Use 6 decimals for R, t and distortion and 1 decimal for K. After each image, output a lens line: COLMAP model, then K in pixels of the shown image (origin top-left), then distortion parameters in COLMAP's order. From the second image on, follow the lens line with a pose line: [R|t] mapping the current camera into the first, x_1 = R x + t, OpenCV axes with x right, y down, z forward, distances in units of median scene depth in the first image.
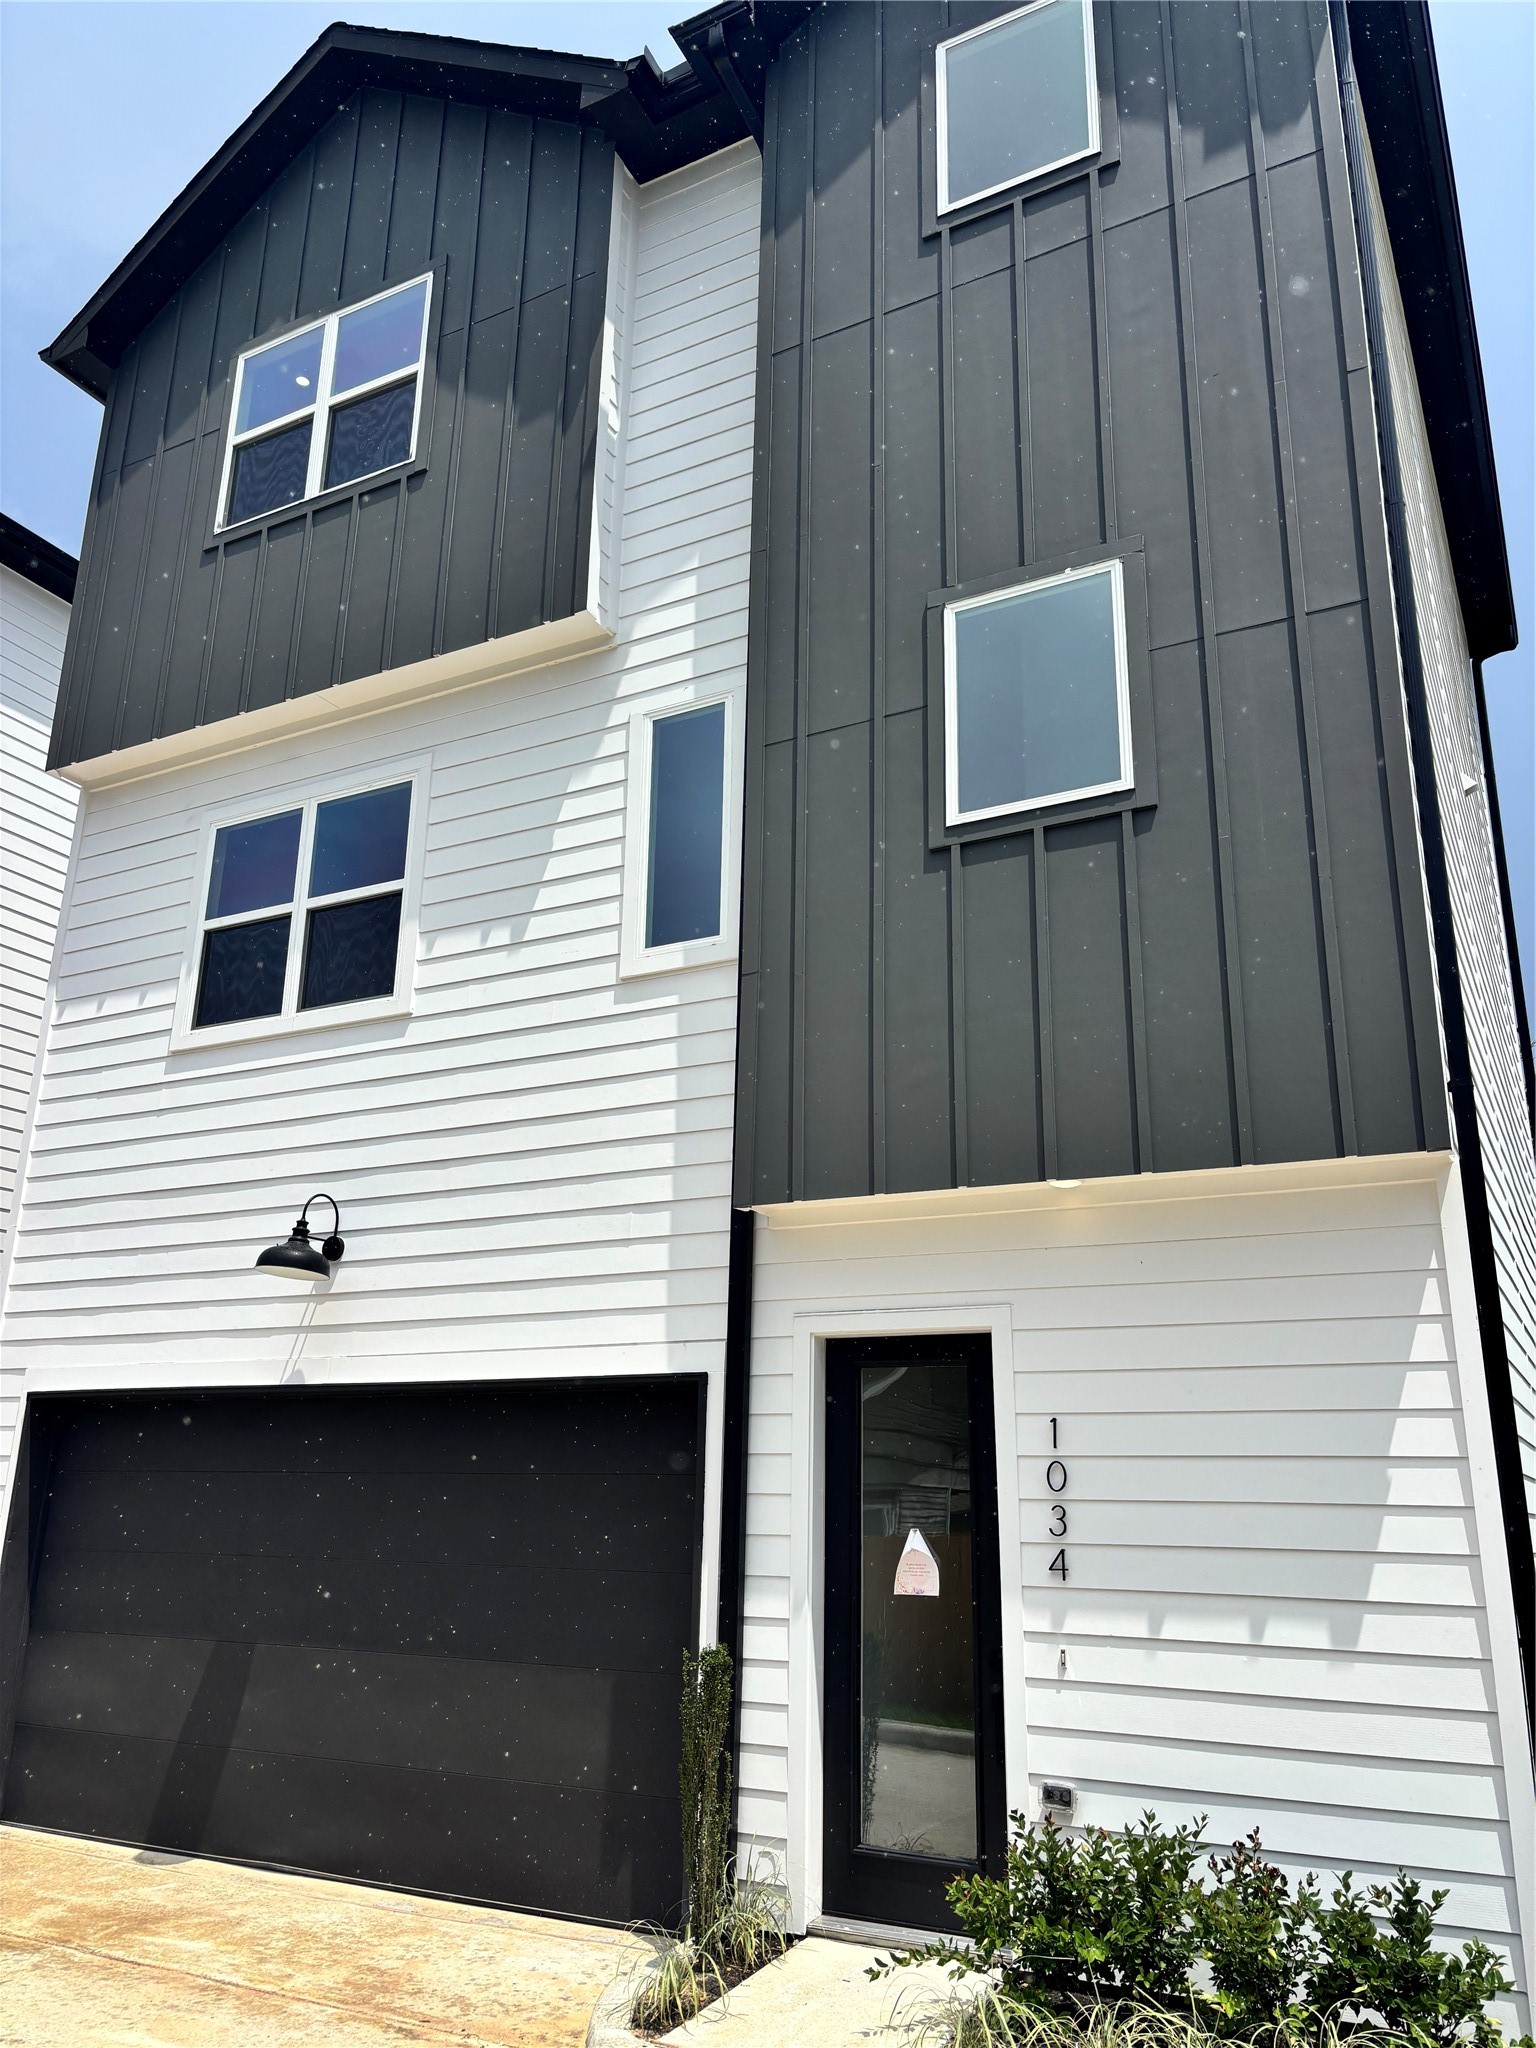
lens RADIAL K [[1535.5, 0, 765.8], [0, 1535.5, 1044.5], [0, 0, 1]] dist [0.033377, -0.011303]
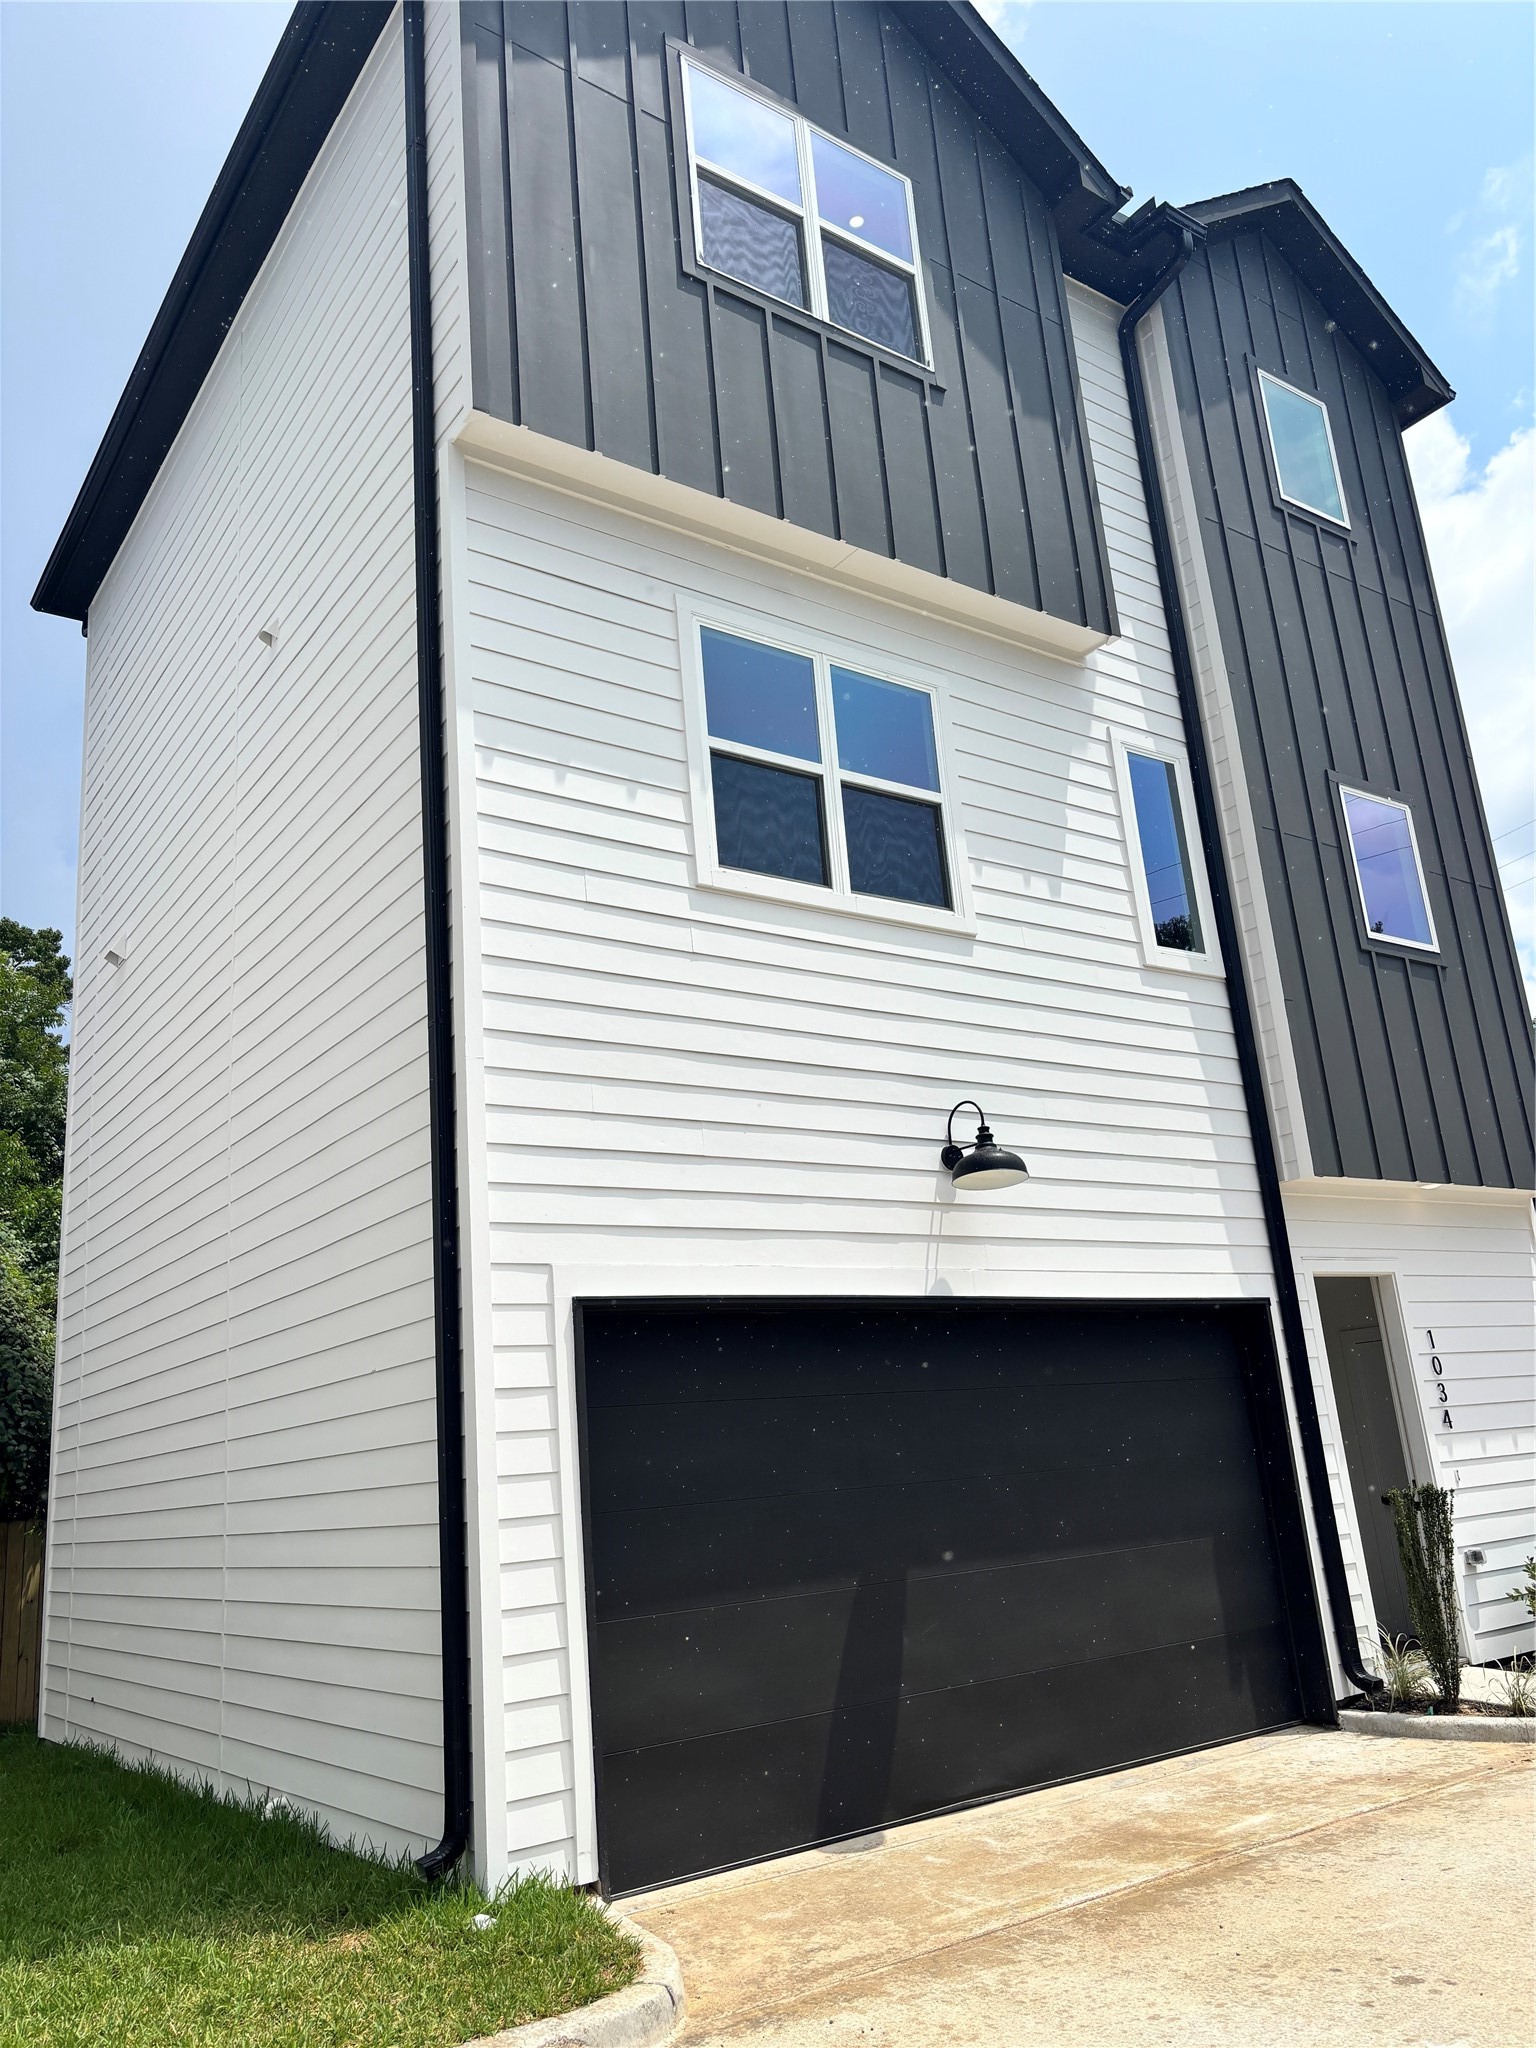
lens RADIAL K [[1559.0, 0, 768.0], [0, 1559.0, 1024.0], [0, 0, 1]] dist [0.052676, -0.002553]
pose [[0.443014, 0.189082, 0.876349, -1.215569], [-0.180073, 0.976352, -0.119627, 0.189616], [-0.878244, -0.104810, 0.466586, 0.656590]]
